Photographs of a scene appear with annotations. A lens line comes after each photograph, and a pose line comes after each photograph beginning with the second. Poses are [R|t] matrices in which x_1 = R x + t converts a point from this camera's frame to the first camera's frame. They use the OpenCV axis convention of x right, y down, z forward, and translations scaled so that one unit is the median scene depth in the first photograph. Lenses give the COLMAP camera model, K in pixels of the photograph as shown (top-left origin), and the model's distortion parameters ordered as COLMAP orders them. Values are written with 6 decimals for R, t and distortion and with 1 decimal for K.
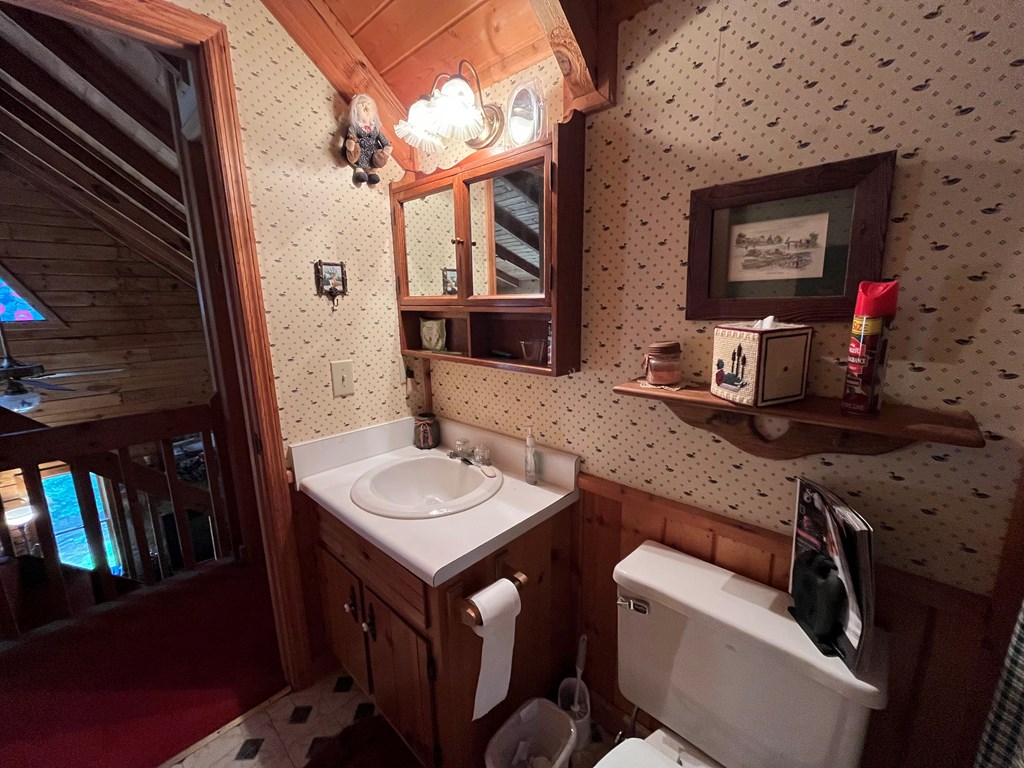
lens RADIAL K [[414.4, 0, 512.0], [0, 414.4, 384.0], [0, 0, 1]] dist [0.000835, 0.000039]
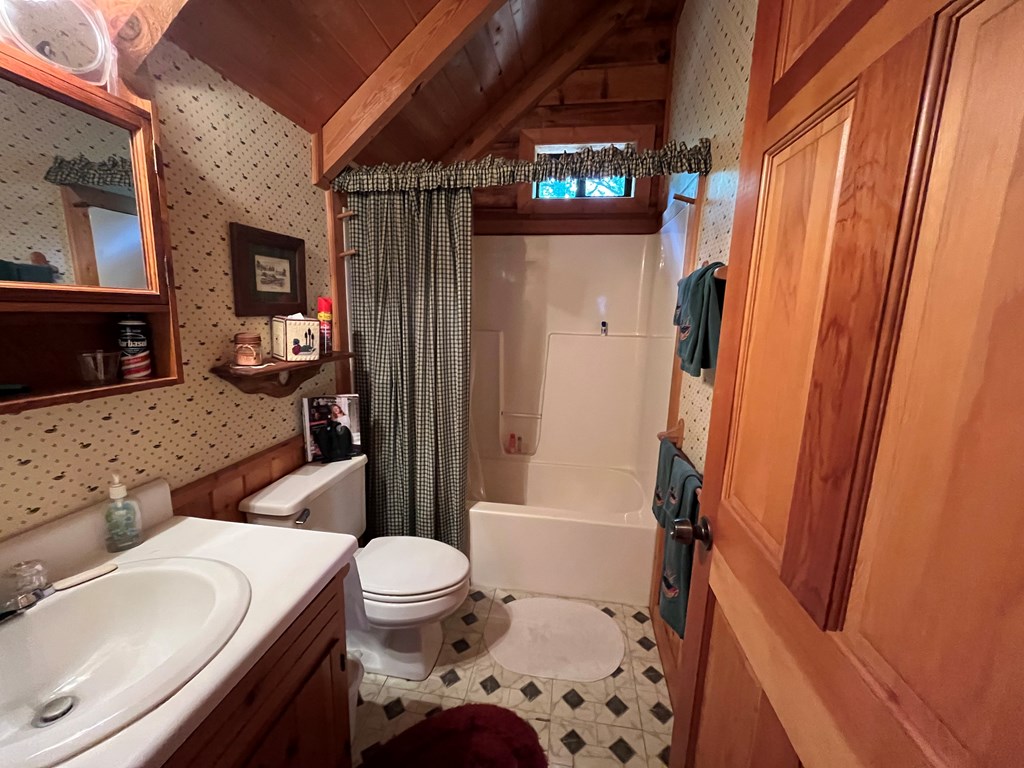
lens RADIAL K [[414.4, 0, 512.0], [0, 414.4, 384.0], [0, 0, 1]] dist [0.000835, 0.000039]
pose [[-0.561410, -0.148880, 0.814035, -1.356275], [0.140410, 0.952283, 0.271001, -0.211795], [-0.815539, 0.266441, -0.513718, 1.162380]]
